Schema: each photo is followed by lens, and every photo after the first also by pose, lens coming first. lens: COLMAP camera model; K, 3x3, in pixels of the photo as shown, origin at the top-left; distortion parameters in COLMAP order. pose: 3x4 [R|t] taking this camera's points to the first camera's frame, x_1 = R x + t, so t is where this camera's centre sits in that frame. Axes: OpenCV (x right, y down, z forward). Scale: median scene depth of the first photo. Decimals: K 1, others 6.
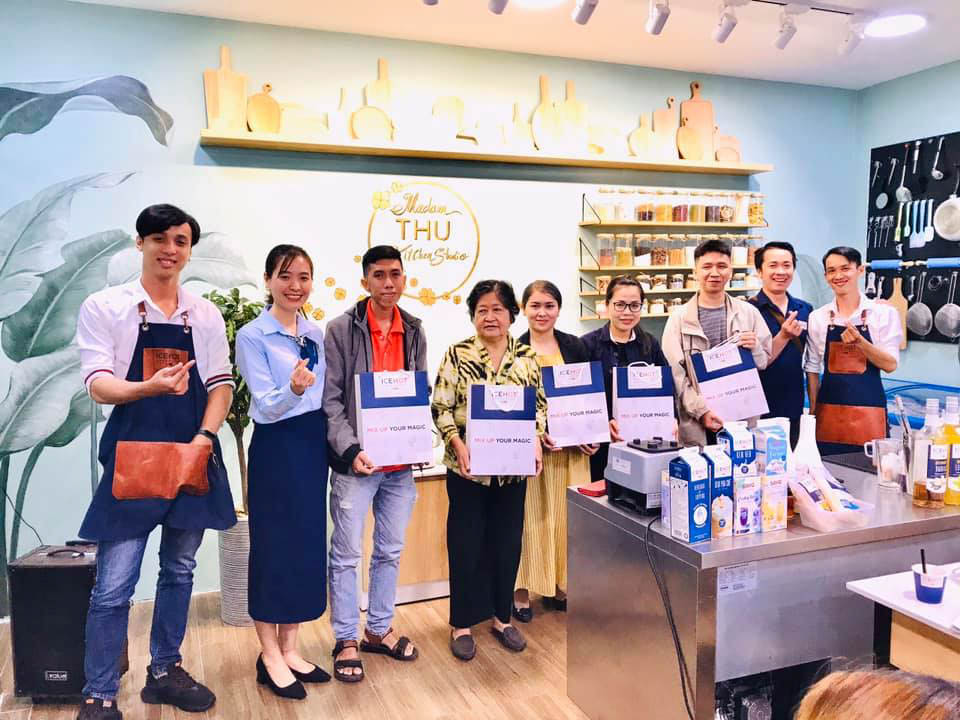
lens RADIAL K [[789.7, 0, 480.0], [0, 789.7, 360.0], [0, 0, 1]] dist [0.013012, 0.003638]
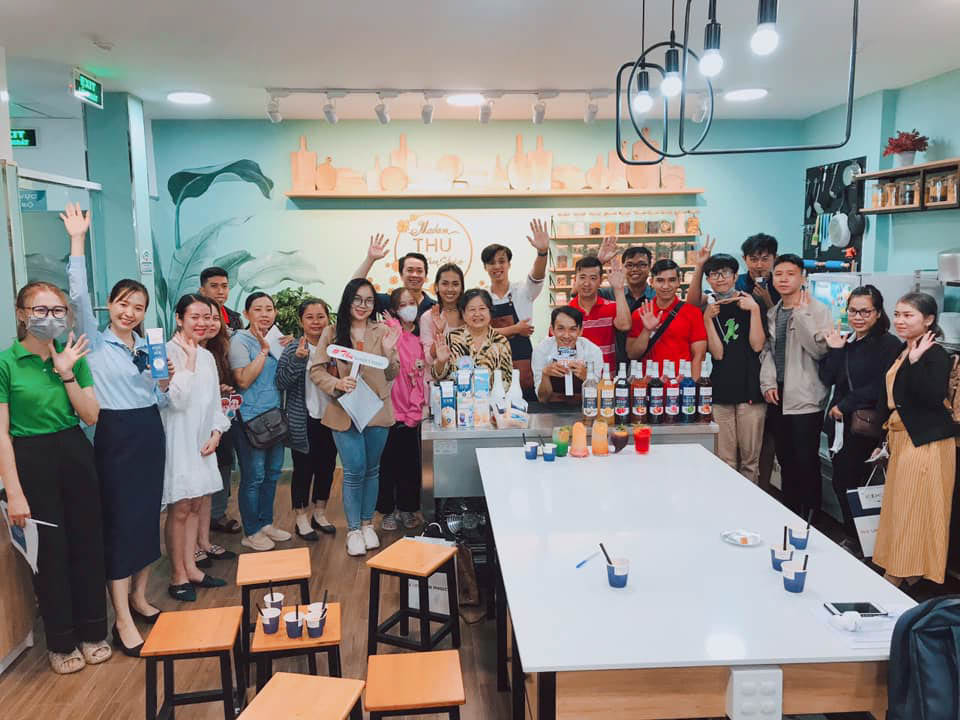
lens RADIAL K [[789.7, 0, 480.0], [0, 789.7, 360.0], [0, 0, 1]] dist [0.013012, 0.003638]
pose [[0.954178, 0.036138, -0.297049, 0.431069], [-0.022769, 0.998571, 0.048344, -0.019546], [0.298372, -0.039365, 0.953638, -0.377165]]
